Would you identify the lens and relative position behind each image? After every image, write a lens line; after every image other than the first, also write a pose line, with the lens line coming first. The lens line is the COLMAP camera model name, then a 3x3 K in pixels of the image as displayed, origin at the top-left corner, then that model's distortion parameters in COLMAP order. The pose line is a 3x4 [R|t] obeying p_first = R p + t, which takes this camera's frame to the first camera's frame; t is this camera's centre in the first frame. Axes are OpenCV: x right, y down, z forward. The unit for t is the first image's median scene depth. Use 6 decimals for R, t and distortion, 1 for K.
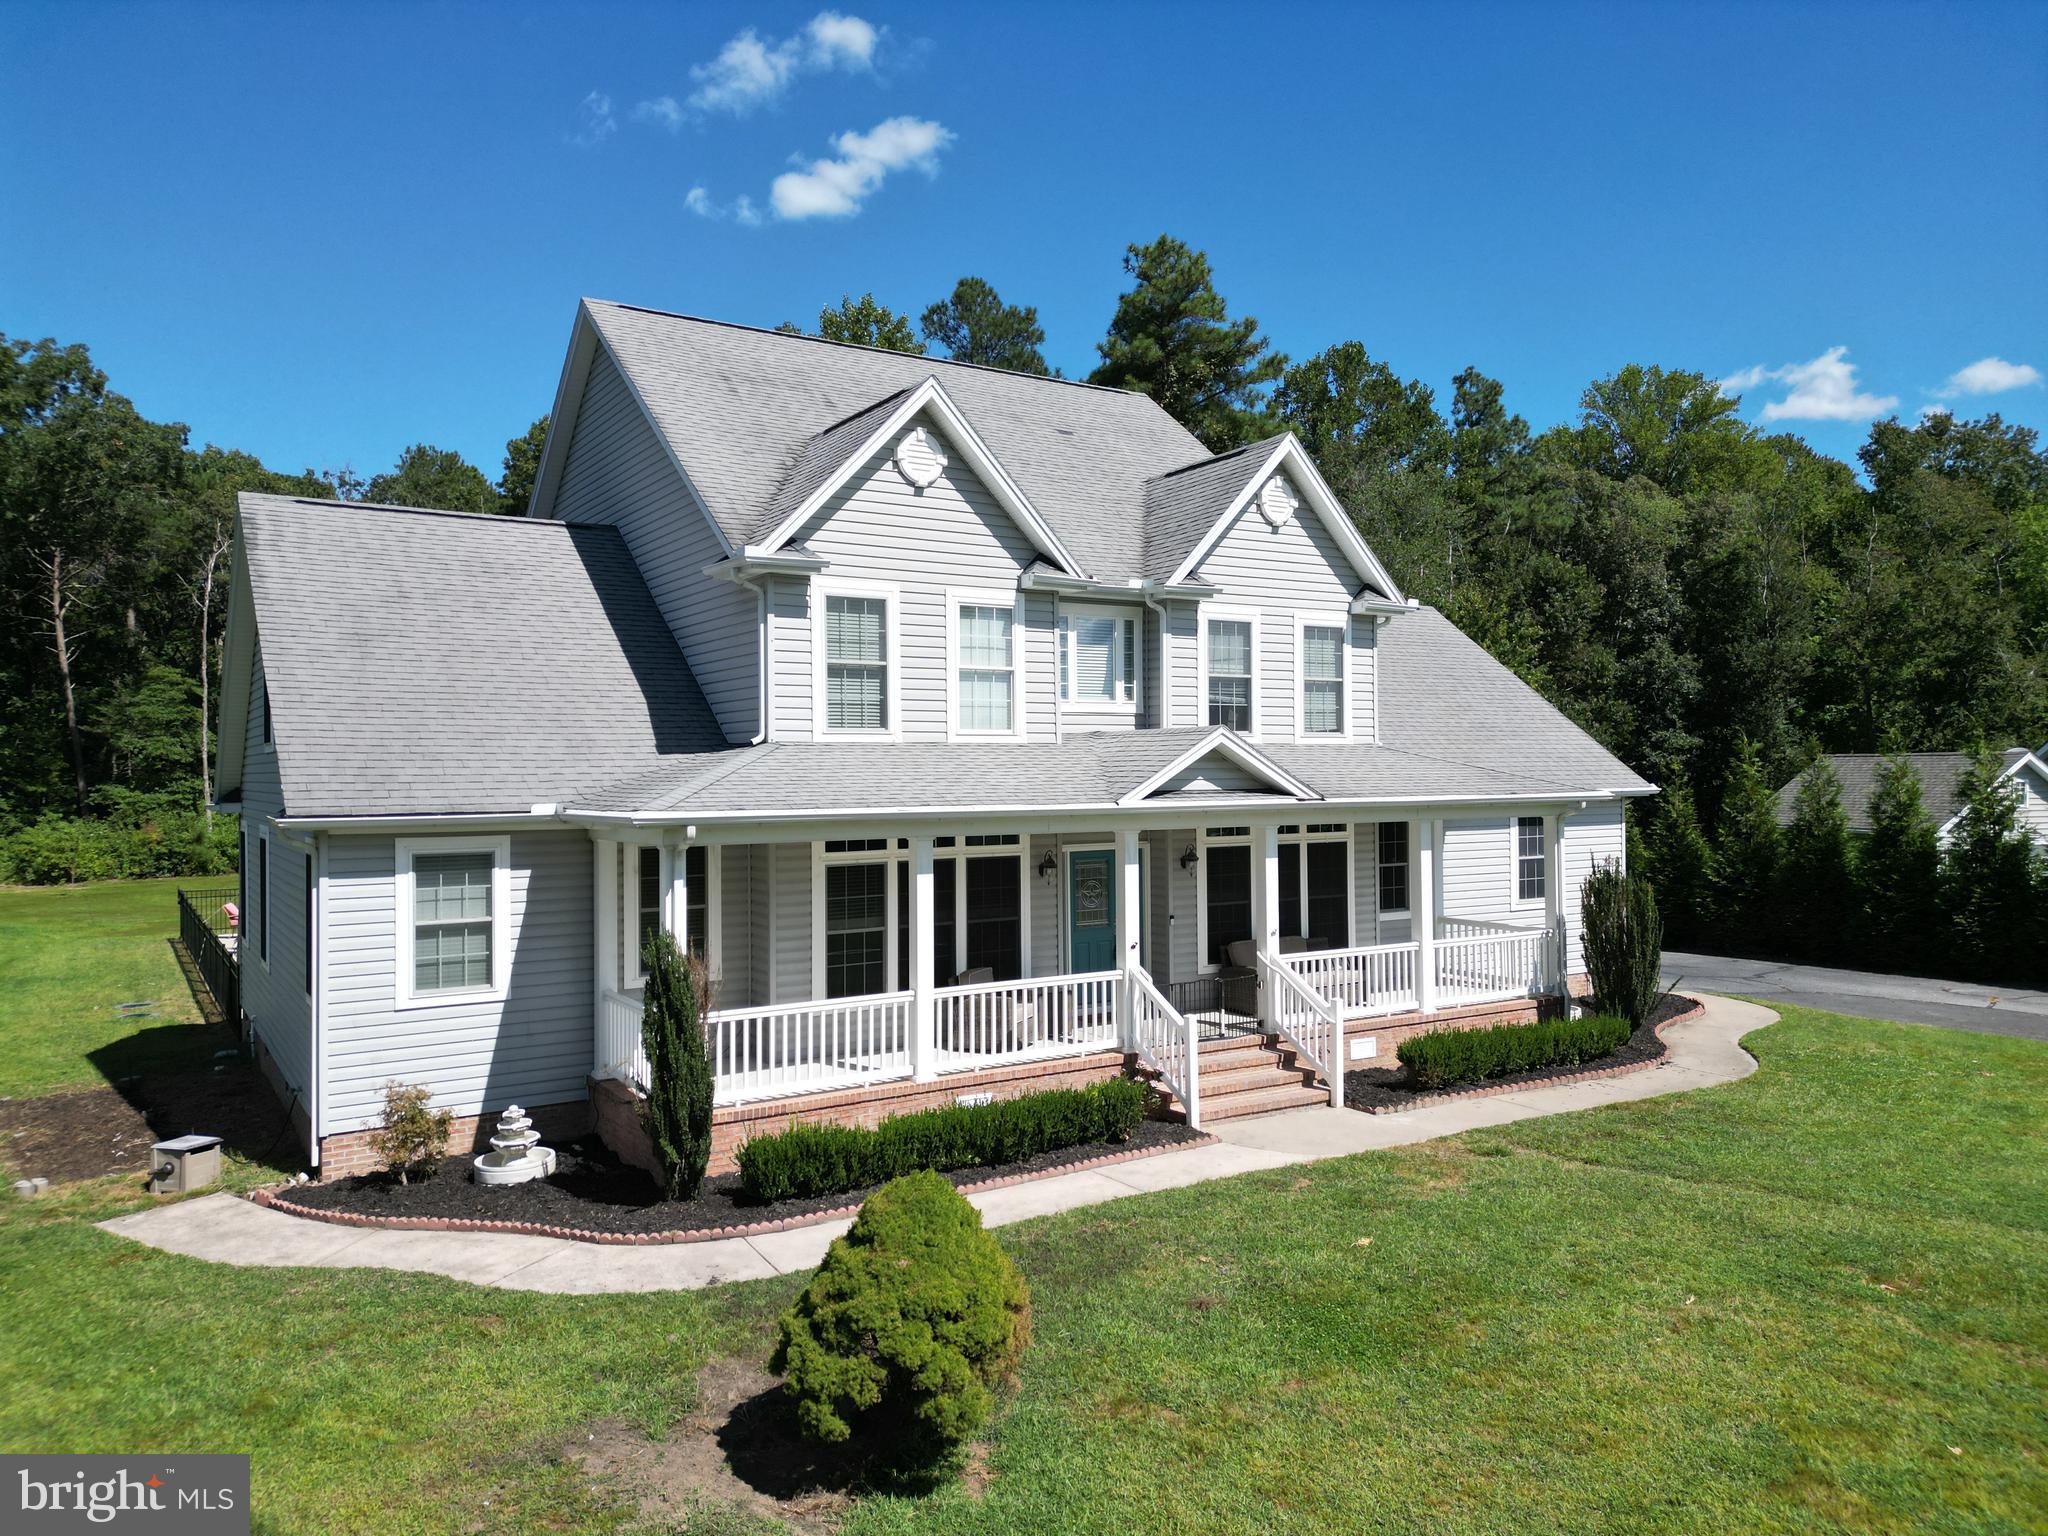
lens RADIAL K [[1448.0, 0, 1035.9], [0, 1448.0, 765.2], [0, 0, 1]] dist [0.069381, 0.002516]
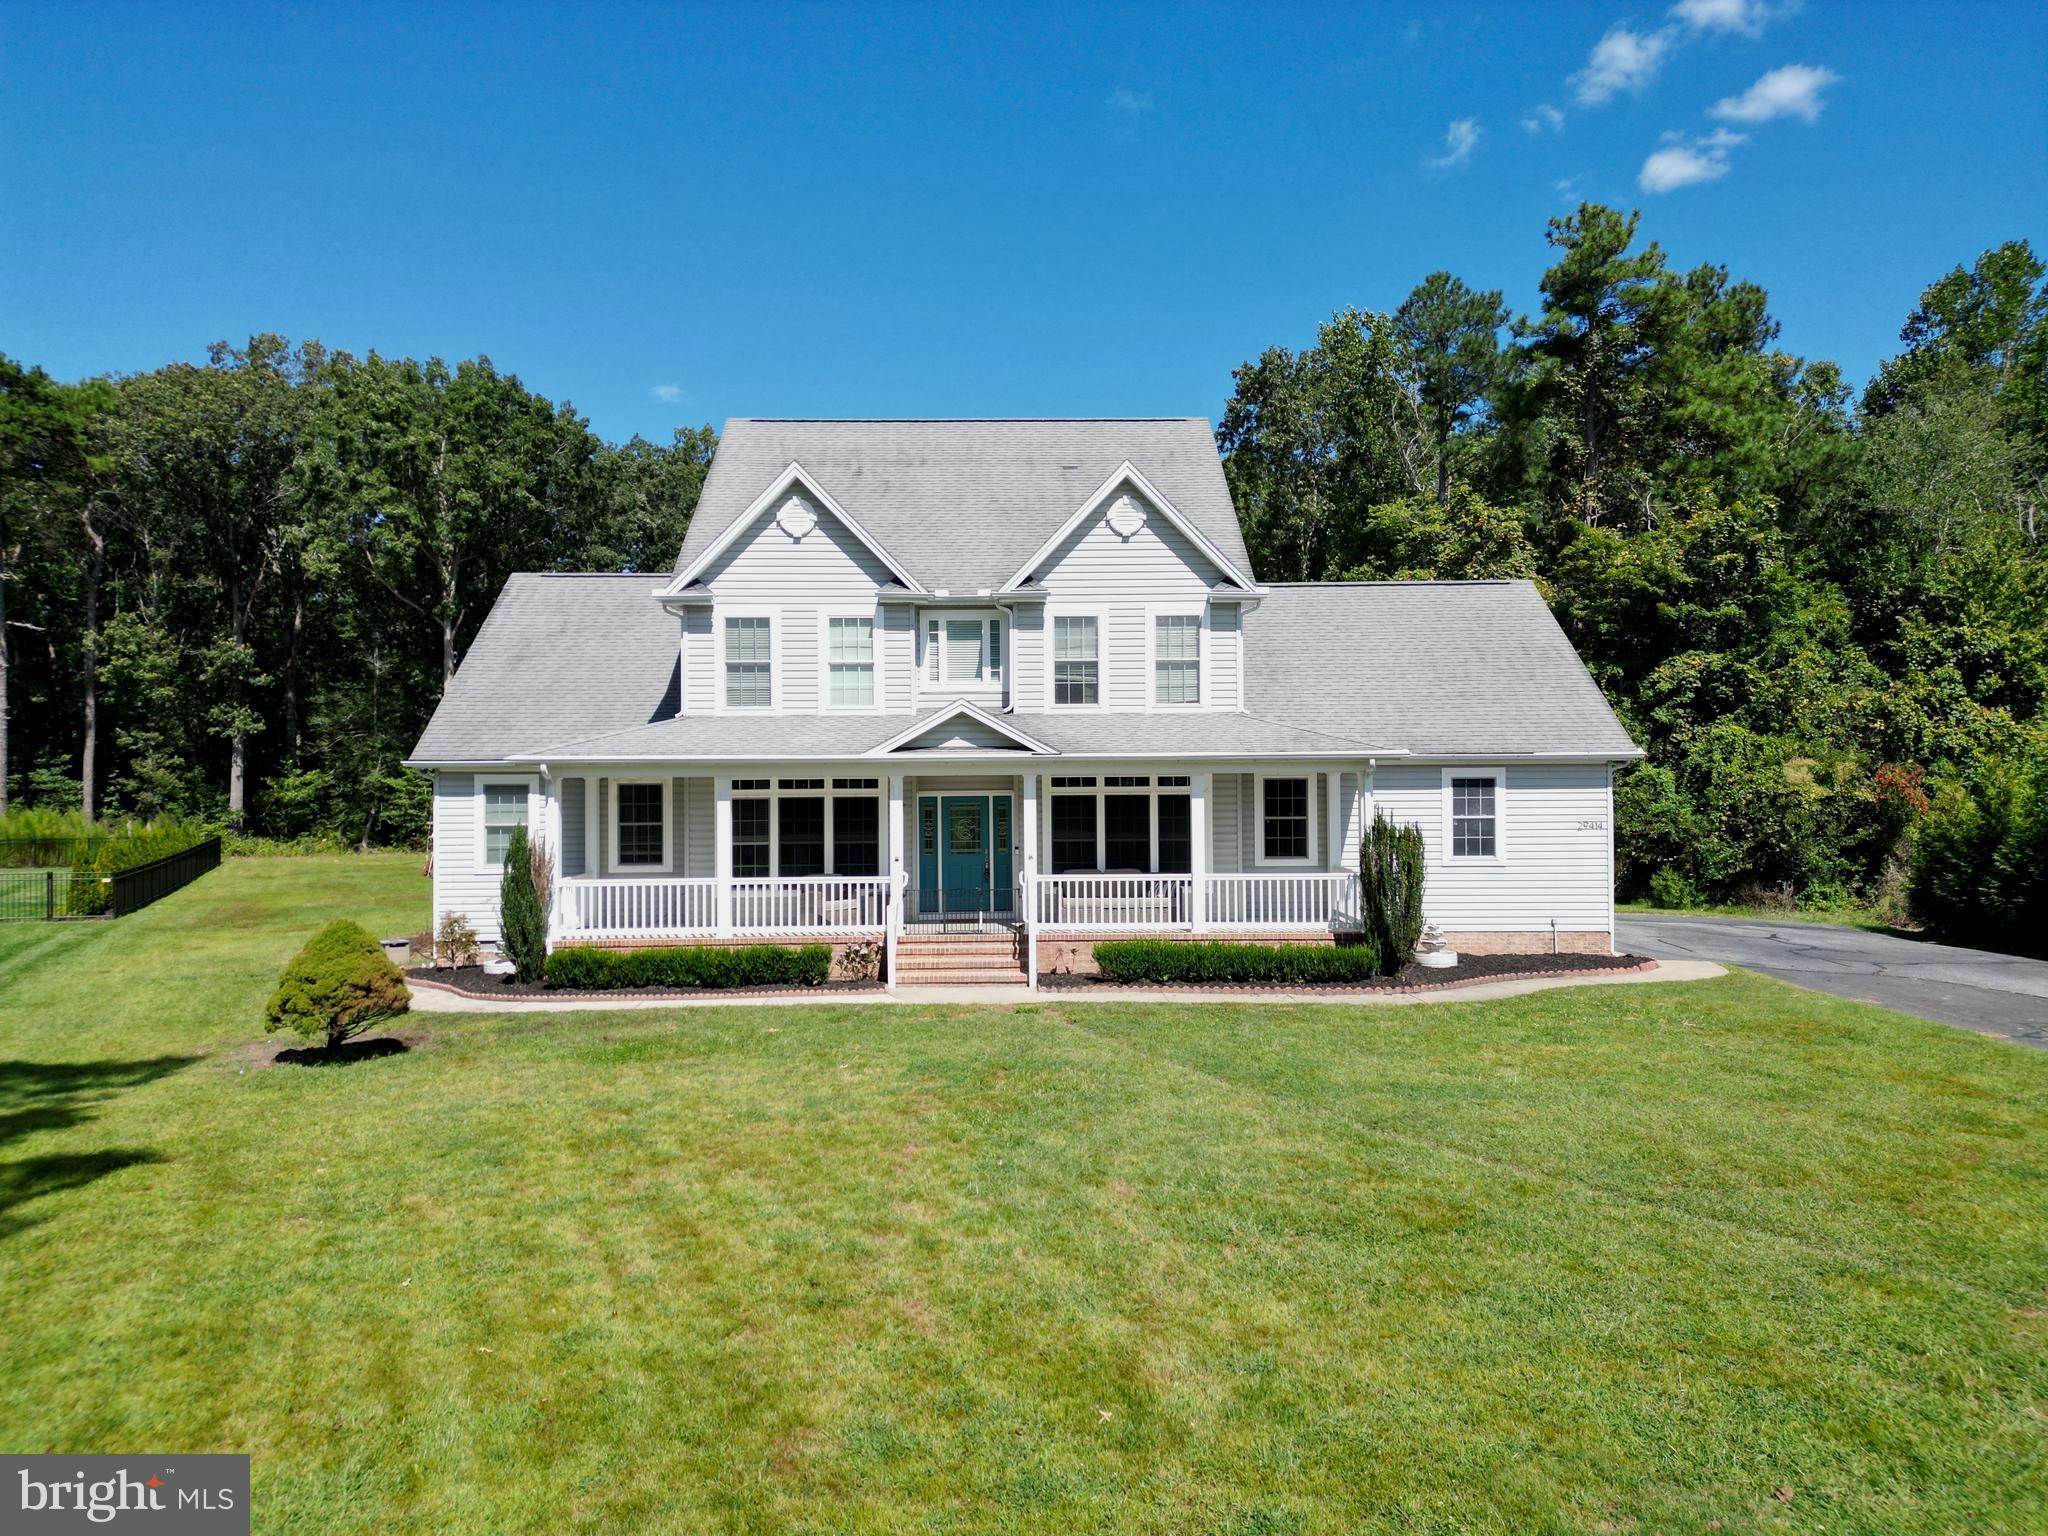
lens RADIAL K [[1448.0, 0, 1017.1], [0, 1448.0, 767.9], [0, 0, 1]] dist [0.069381, 0.002516]
pose [[0.852028, -0.000995, -0.523495, 0.820112], [0.002092, 0.999997, 0.001504, 0.033187], [0.523491, -0.002377, 0.852028, -0.105711]]
